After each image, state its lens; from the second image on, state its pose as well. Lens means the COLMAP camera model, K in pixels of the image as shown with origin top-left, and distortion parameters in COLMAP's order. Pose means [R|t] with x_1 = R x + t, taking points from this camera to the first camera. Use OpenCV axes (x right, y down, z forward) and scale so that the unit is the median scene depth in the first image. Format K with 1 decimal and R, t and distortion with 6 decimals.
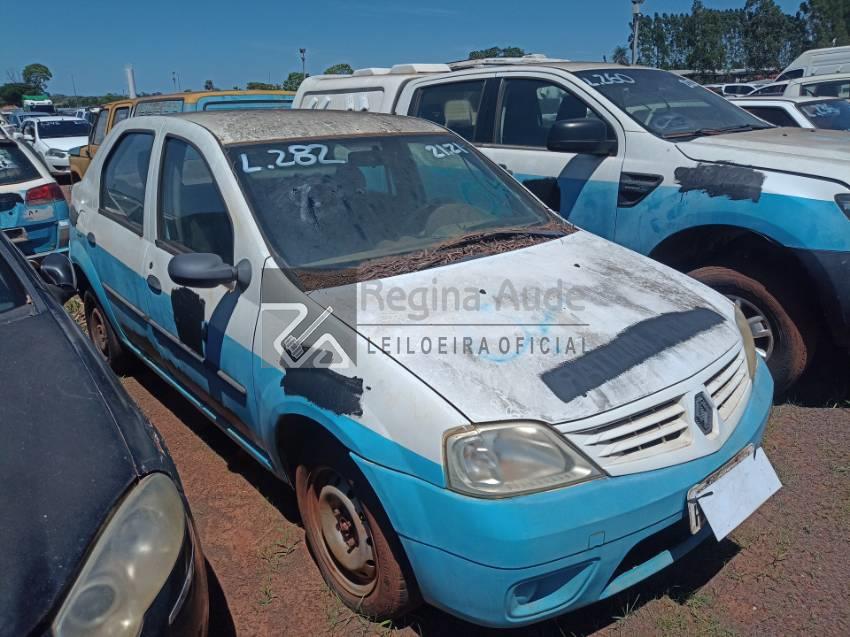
lens RADIAL K [[637.5, 0, 428.3], [0, 637.5, 317.4], [0, 0, 1]] dist [0.061874, -0.069651]
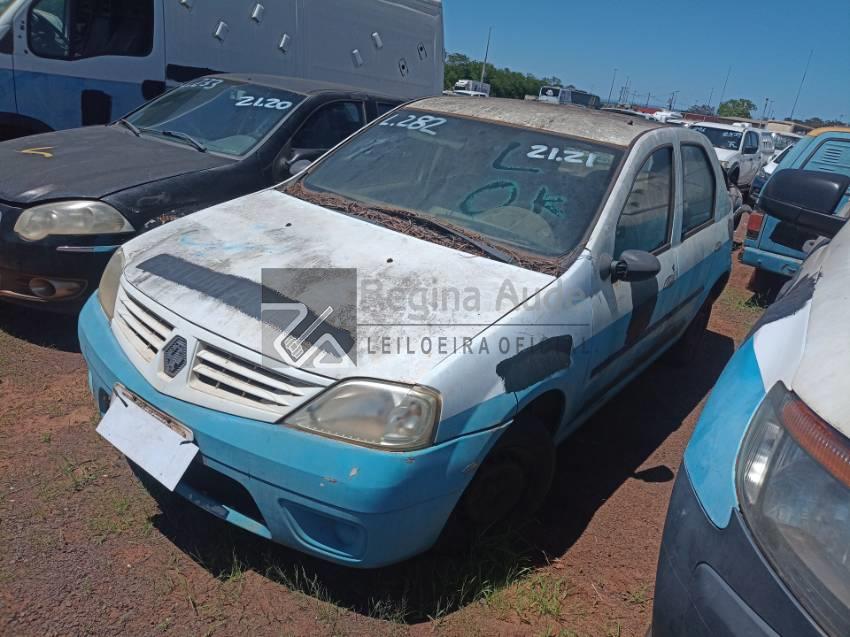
lens RADIAL K [[637.5, 0, 428.3], [0, 637.5, 317.4], [0, 0, 1]] dist [0.061874, -0.069651]
pose [[0.219096, 0.383605, -0.897131, 0.834509], [-0.444638, 0.857701, 0.258157, -0.206397], [0.868501, 0.342338, 0.358485, 0.567545]]
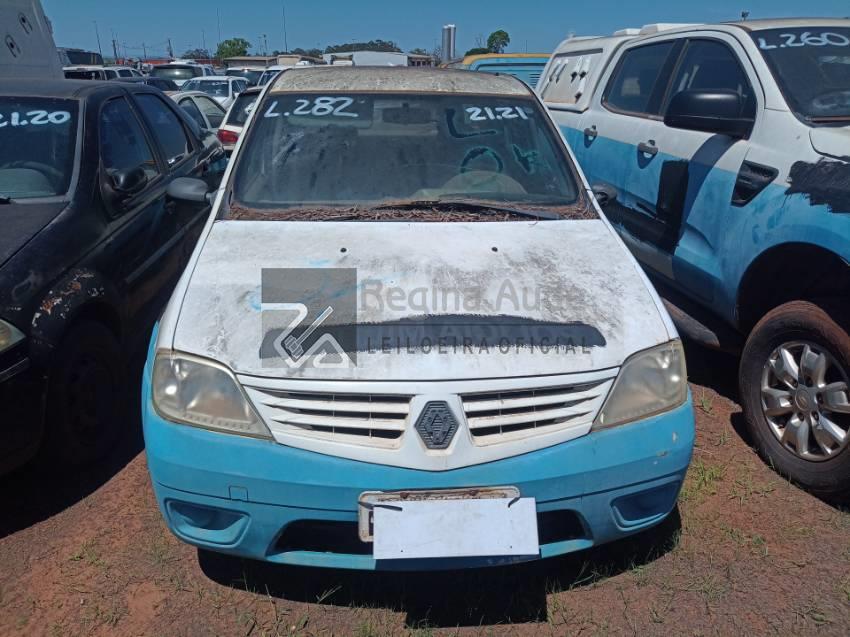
lens RADIAL K [[637.5, 0, 428.3], [0, 637.5, 317.4], [0, 0, 1]] dist [0.061874, -0.069651]
pose [[0.807706, 0.239519, -0.538741, 0.501544], [-0.214647, 0.970515, 0.109672, -0.050421], [0.549125, 0.027056, 0.835302, 0.157962]]
